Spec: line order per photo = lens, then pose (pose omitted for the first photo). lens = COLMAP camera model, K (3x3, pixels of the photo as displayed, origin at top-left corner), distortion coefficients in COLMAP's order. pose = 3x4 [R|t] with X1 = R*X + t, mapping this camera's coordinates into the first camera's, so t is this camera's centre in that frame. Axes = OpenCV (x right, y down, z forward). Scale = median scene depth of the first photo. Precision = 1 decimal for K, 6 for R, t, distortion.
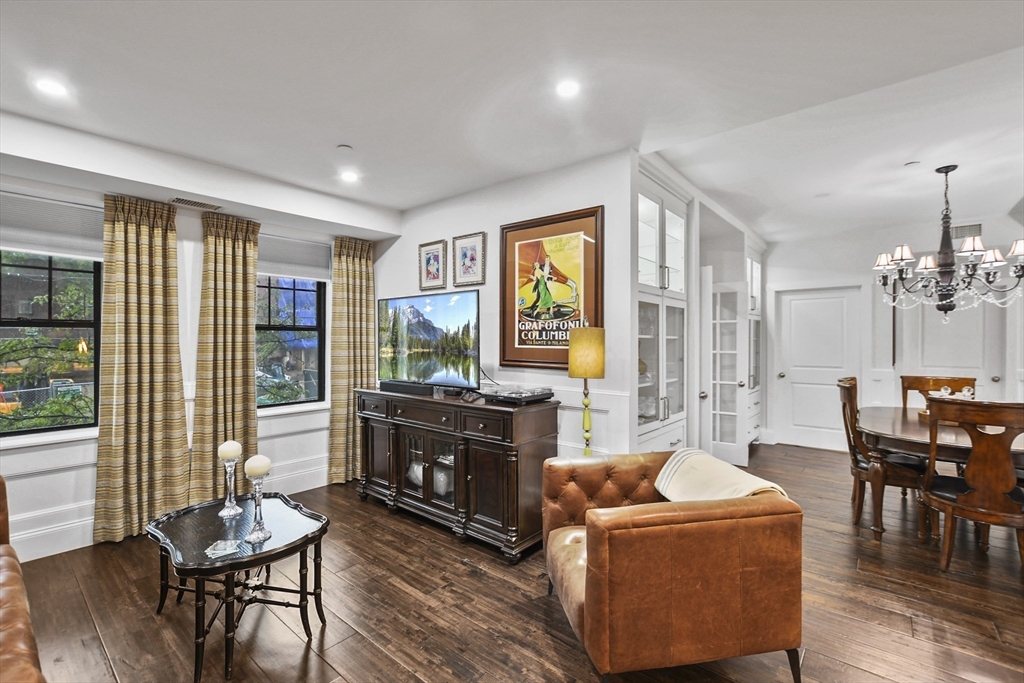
lens RADIAL K [[452.9, 0, 511.0], [0, 452.9, 341.0], [0, 0, 1]] dist [-0.016370, 0.003803]
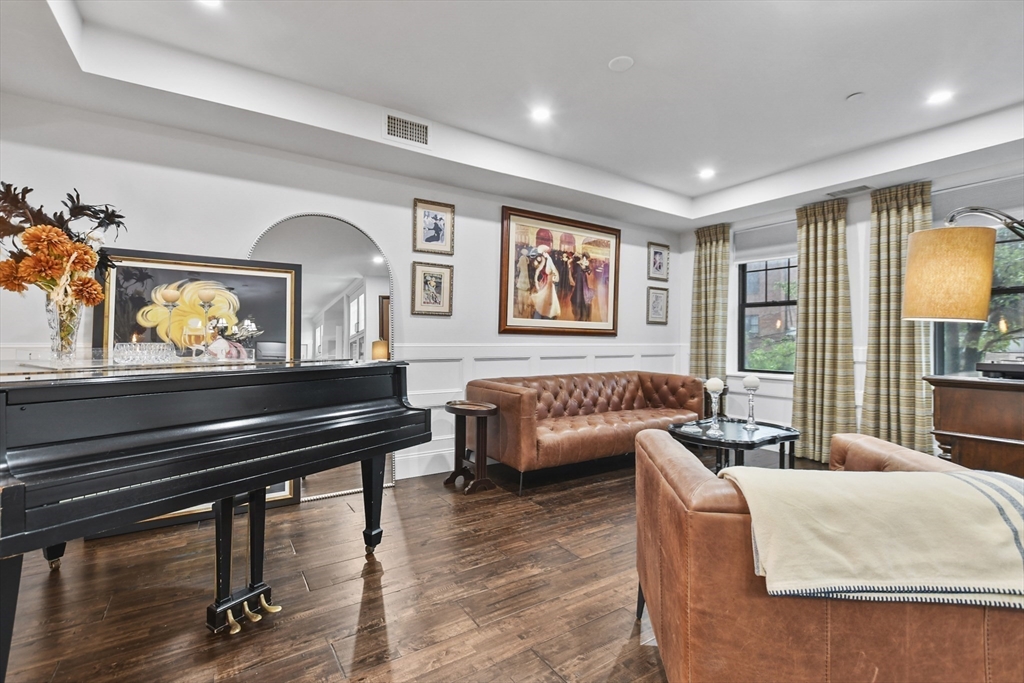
lens RADIAL K [[452.9, 0, 501.8], [0, 452.9, 333.4], [0, 0, 1]] dist [-0.016370, 0.003803]
pose [[-0.299385, -0.016238, -0.953994, 0.633273], [-0.014211, 0.999820, -0.012558, 0.084923], [0.954027, 0.009798, -0.299562, 0.474220]]
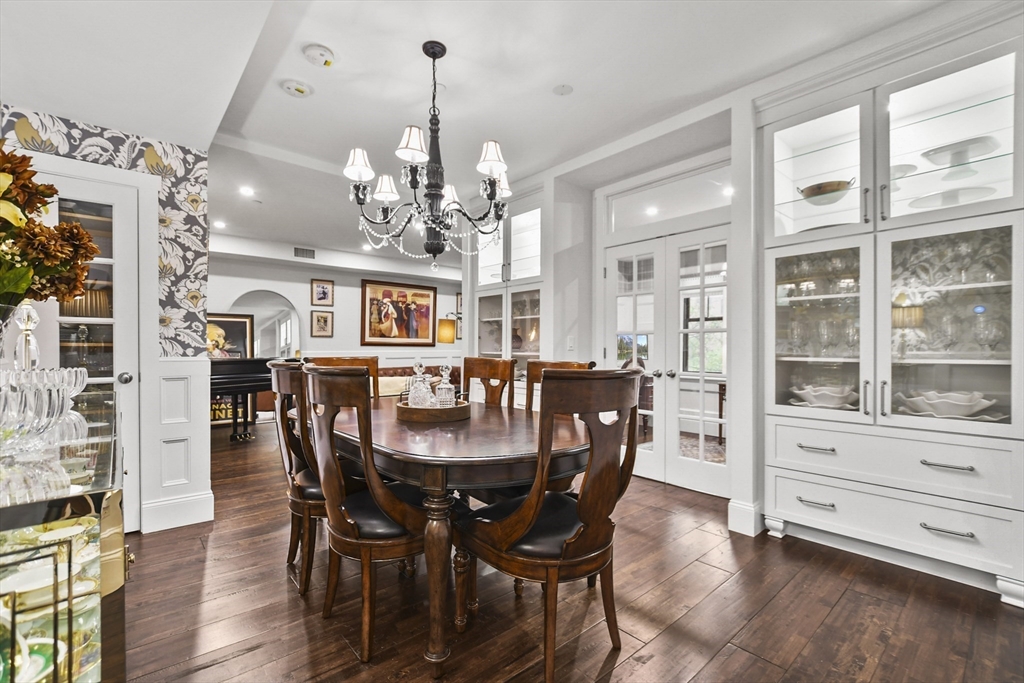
lens RADIAL K [[452.9, 0, 510.2], [0, 452.9, 349.7], [0, 0, 1]] dist [-0.016370, 0.003803]
pose [[-0.165216, 0.001998, -0.986255, 1.623965], [-0.004939, 0.999984, 0.002853, 0.080560], [0.986245, 0.005343, -0.165203, 1.229352]]
